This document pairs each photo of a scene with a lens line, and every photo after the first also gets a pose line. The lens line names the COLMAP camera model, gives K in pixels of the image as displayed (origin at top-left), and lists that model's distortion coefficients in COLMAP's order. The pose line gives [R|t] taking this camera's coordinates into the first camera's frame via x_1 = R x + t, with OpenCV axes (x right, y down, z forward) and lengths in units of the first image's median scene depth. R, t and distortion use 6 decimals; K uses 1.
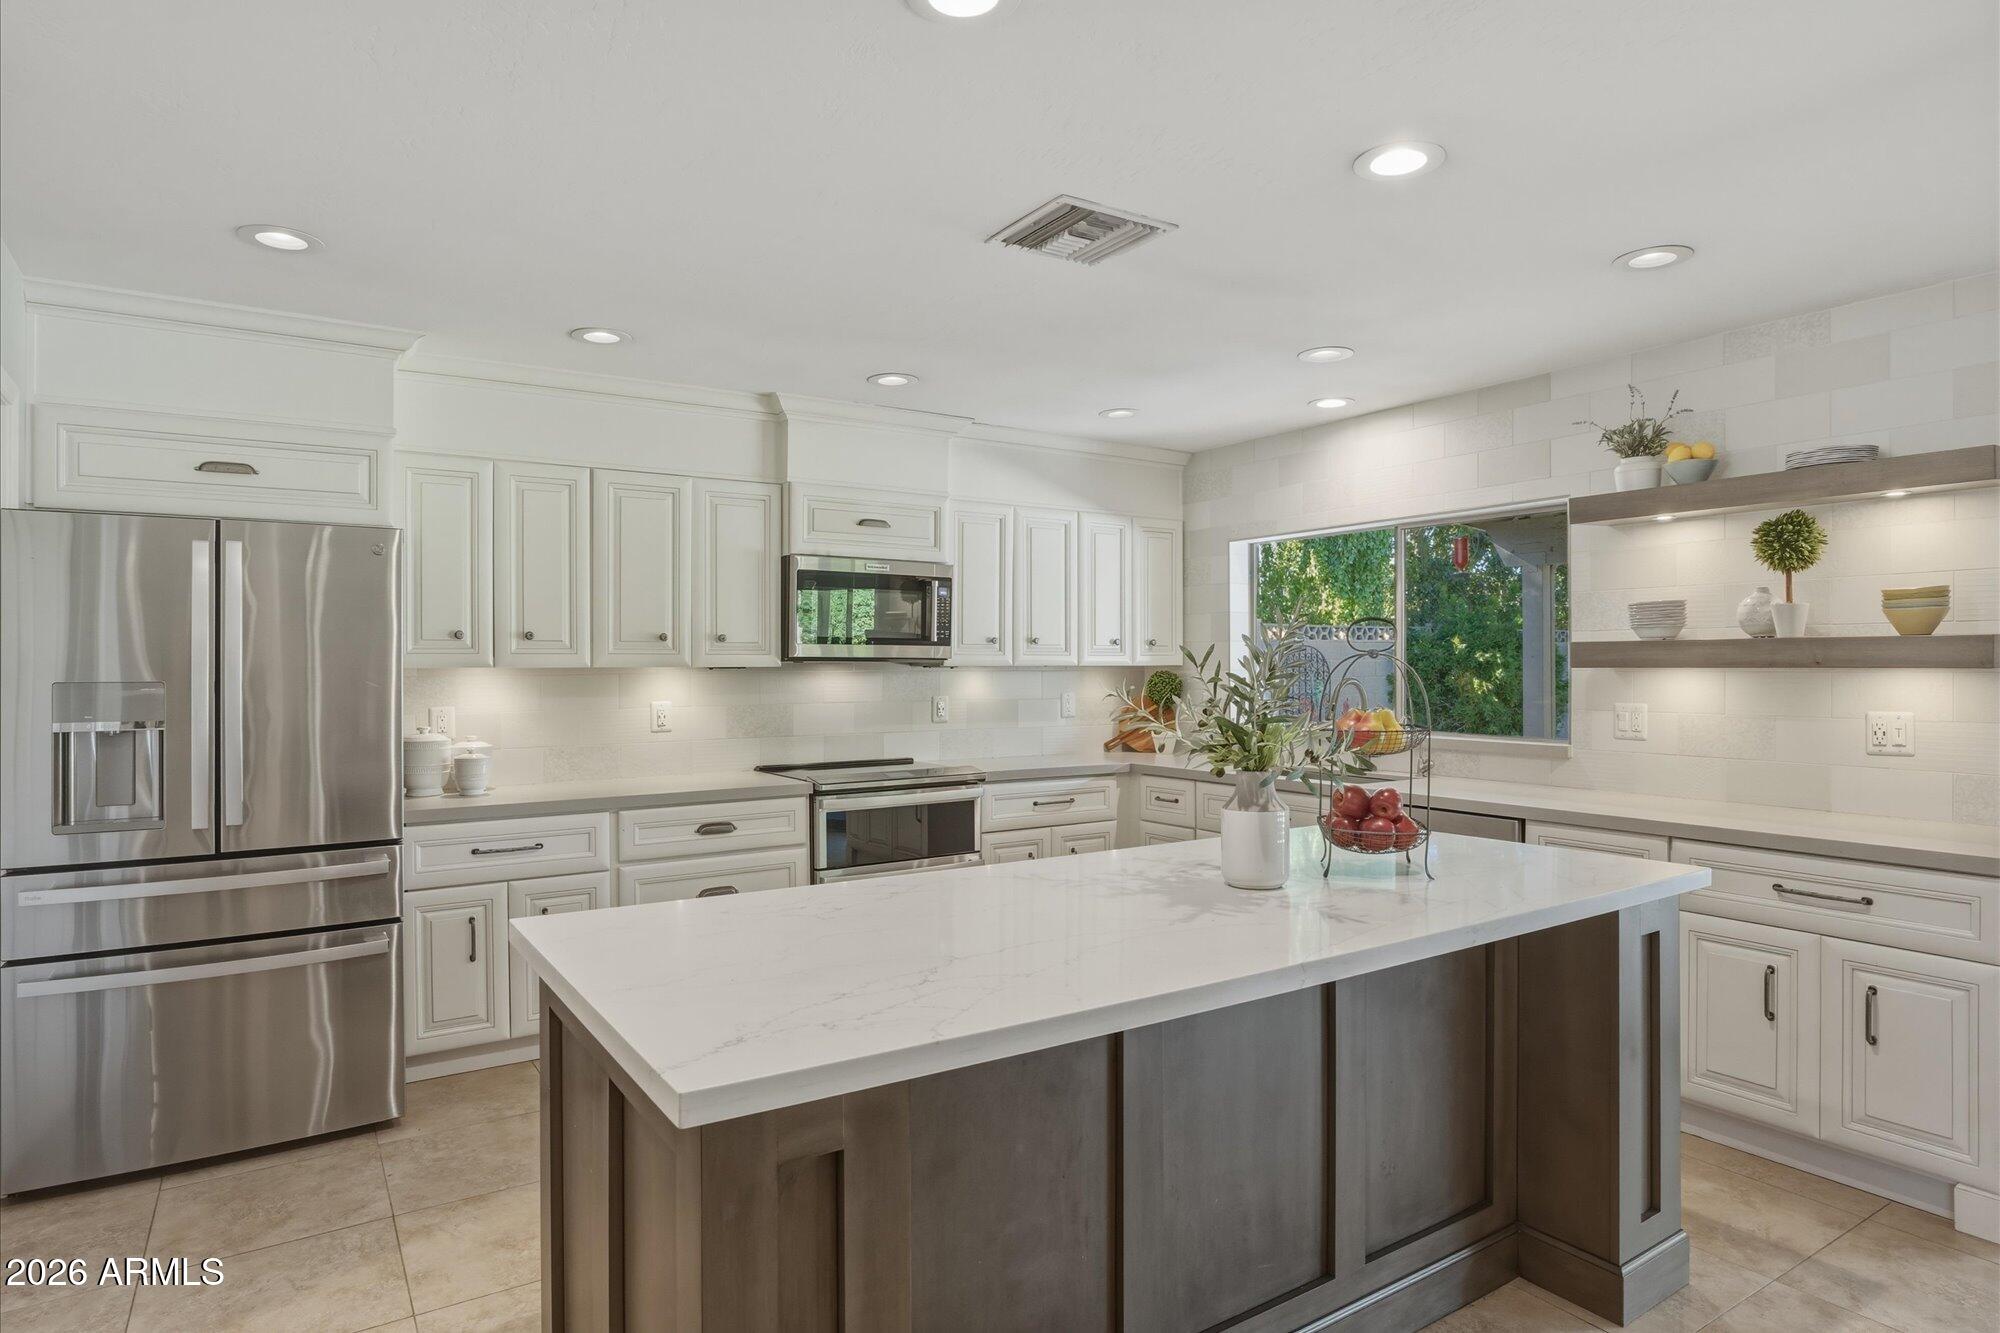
lens RADIAL K [[1114.2, 0, 990.0], [0, 1114.2, 673.8], [0, 0, 1]] dist [-0.010667, 0.002548]
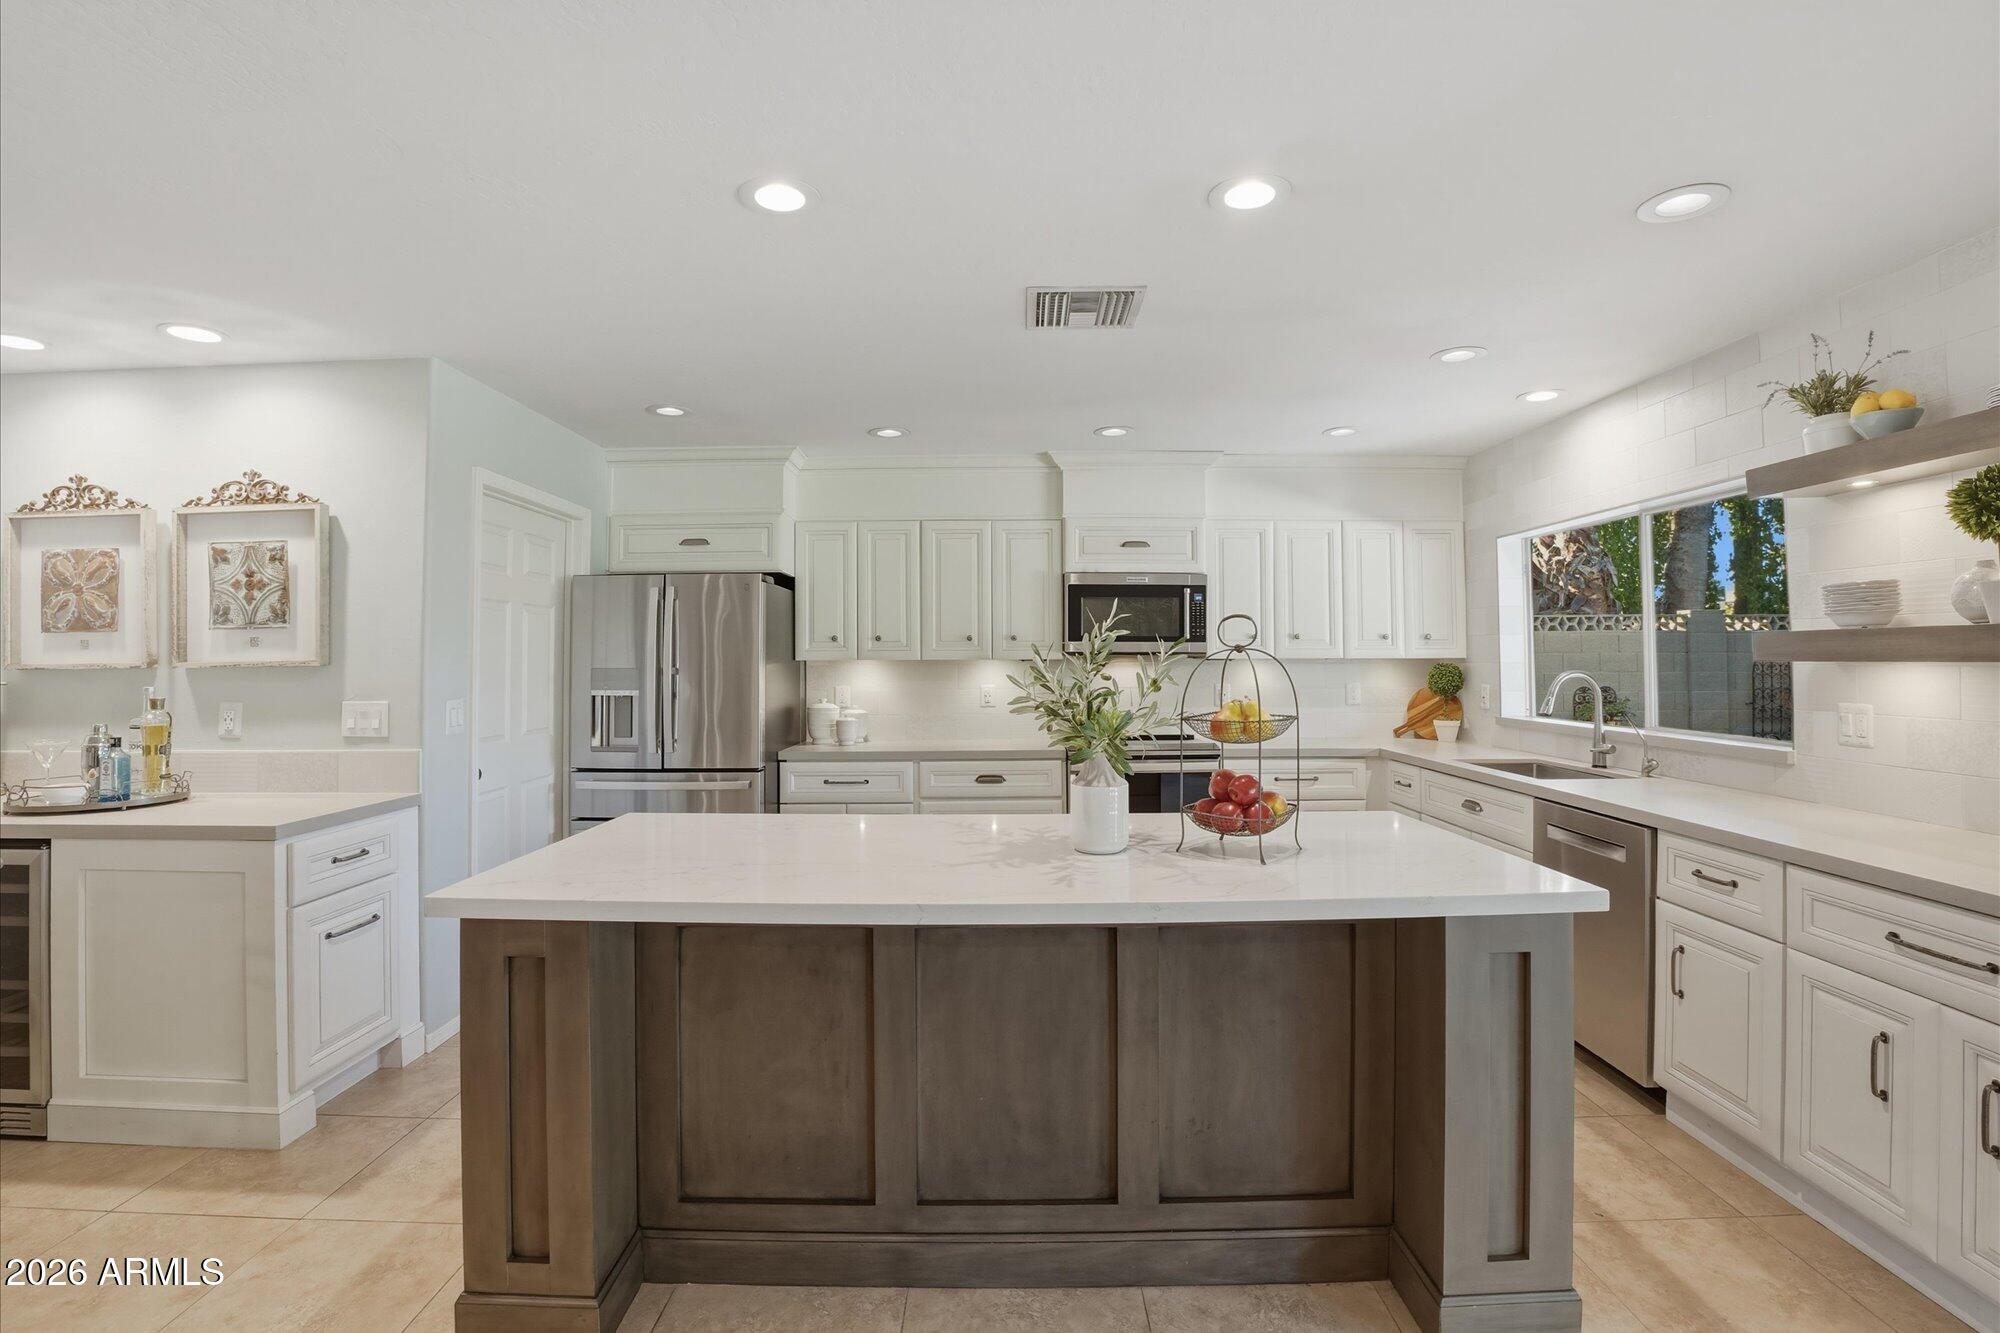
lens RADIAL K [[898.7, 0, 1000.4], [0, 898.7, 641.0], [0, 0, 1]] dist [-0.037076, 0.003579]
pose [[0.841628, -0.010066, -0.539964, 0.365041], [-0.003664, 0.999697, -0.024347, -0.002241], [0.540046, 0.022470, 0.841336, 0.087191]]
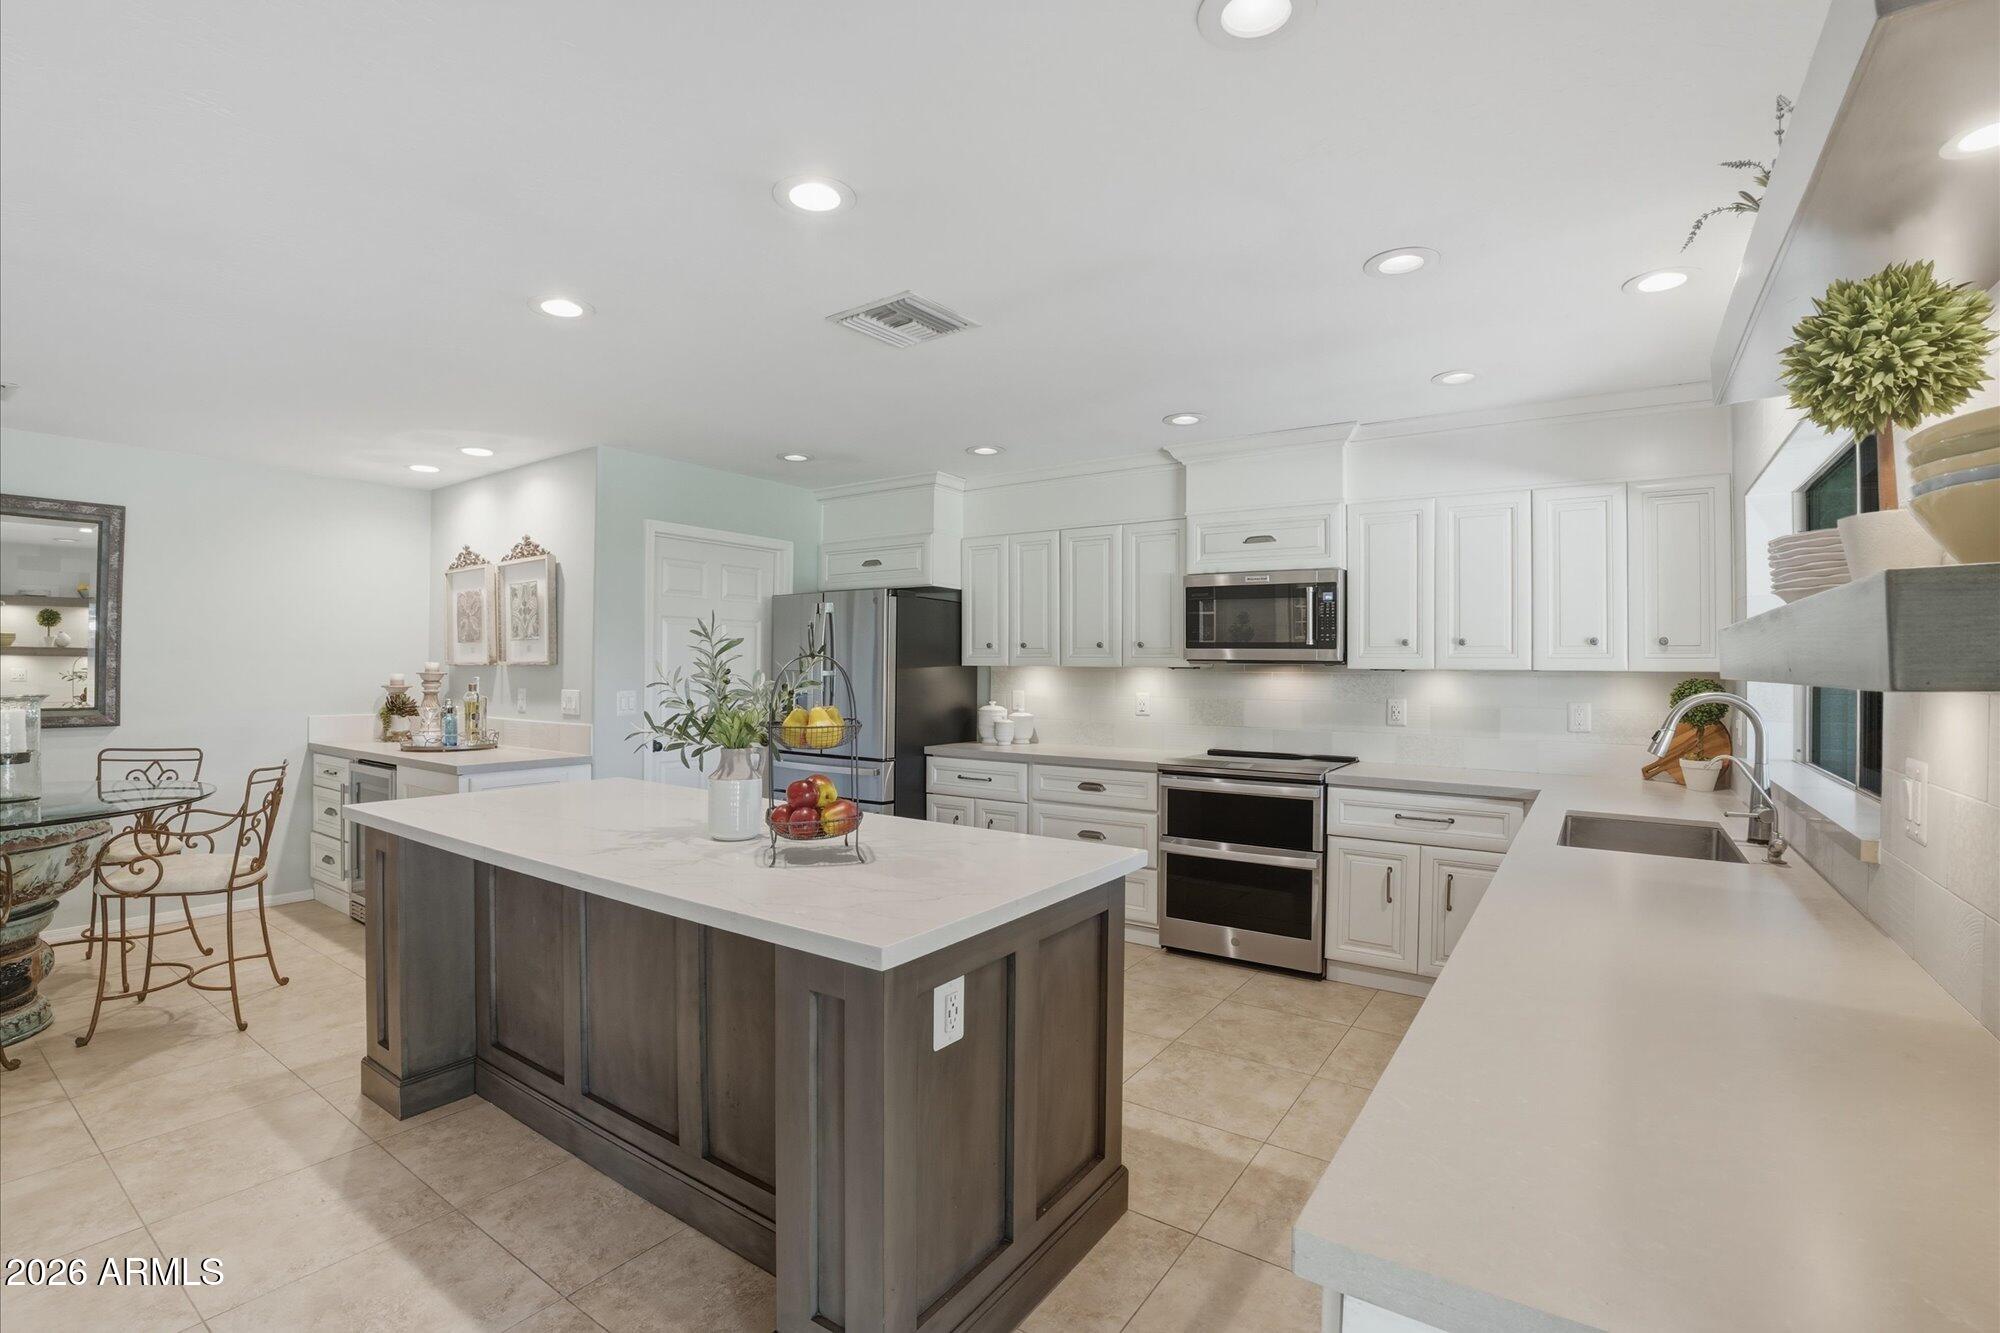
lens RADIAL K [[898.7, 0, 1005.0], [0, 898.7, 661.3], [0, 0, 1]] dist [-0.037076, 0.003579]
pose [[0.391845, 0.002956, -0.920026, 0.727228], [-0.016282, 0.999861, -0.003723, -0.006905], [0.919887, 0.016438, 0.391839, 0.490827]]
